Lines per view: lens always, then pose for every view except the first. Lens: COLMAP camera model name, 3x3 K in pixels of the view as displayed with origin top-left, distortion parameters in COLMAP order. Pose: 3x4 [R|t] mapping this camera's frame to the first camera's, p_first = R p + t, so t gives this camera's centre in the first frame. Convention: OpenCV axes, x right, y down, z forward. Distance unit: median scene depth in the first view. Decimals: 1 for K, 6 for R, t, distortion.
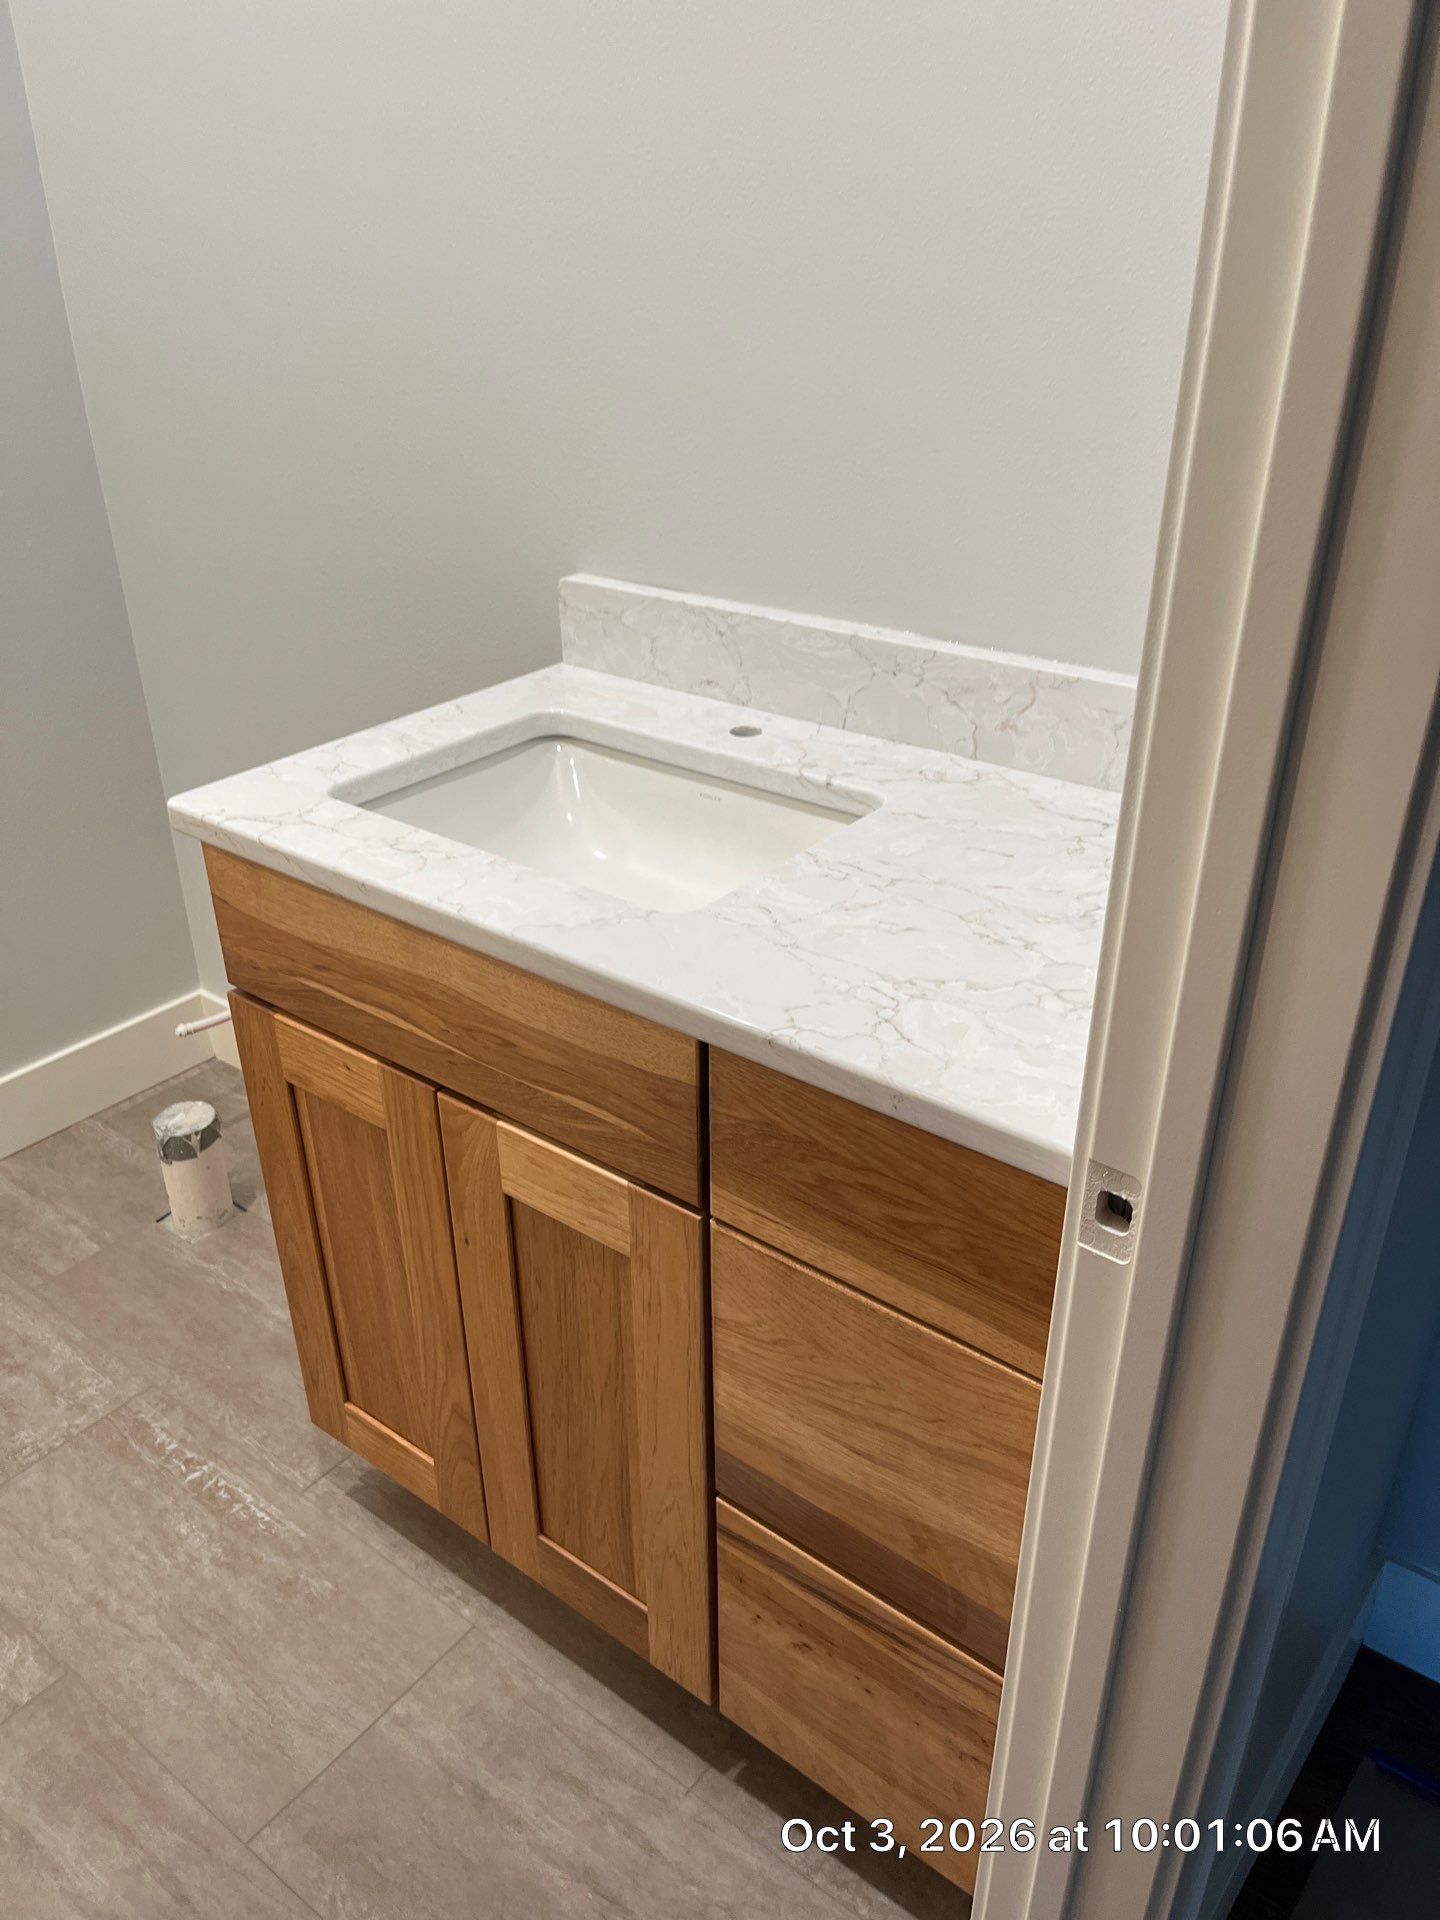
lens RADIAL K [[1441.4, 0, 716.2], [0, 1441.4, 968.9], [0, 0, 1]] dist [0.037463, -0.063744]
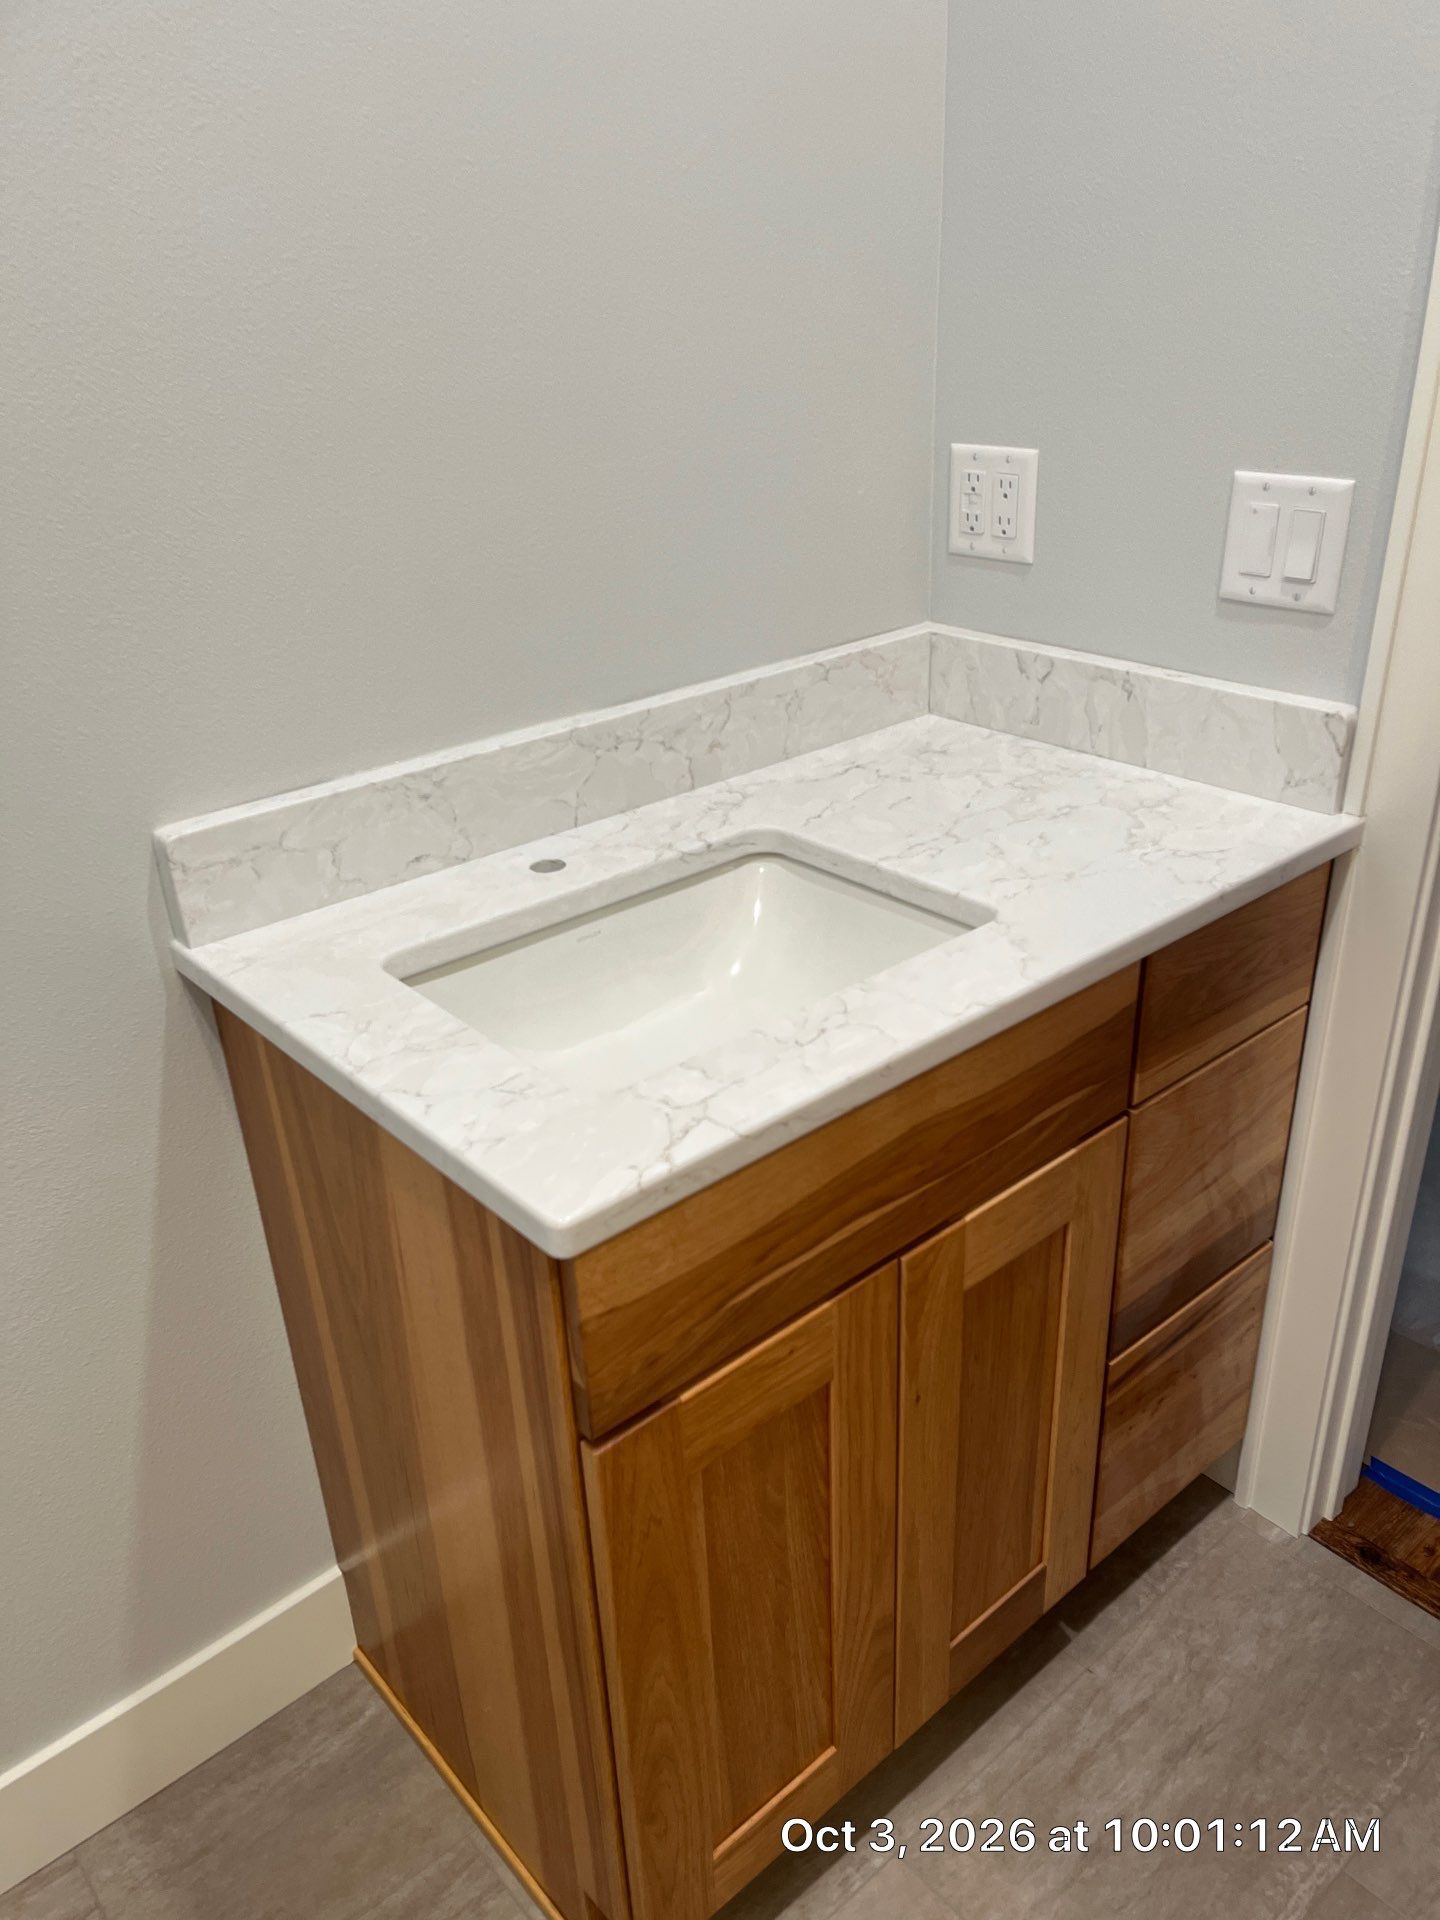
lens RADIAL K [[1441.4, 0, 716.2], [0, 1441.4, 968.9], [0, 0, 1]] dist [0.037463, -0.063744]
pose [[0.197468, -0.431121, 0.880421, -0.817787], [0.501206, 0.816248, 0.287283, -0.331180], [-0.842496, 0.384543, 0.377263, 0.611585]]
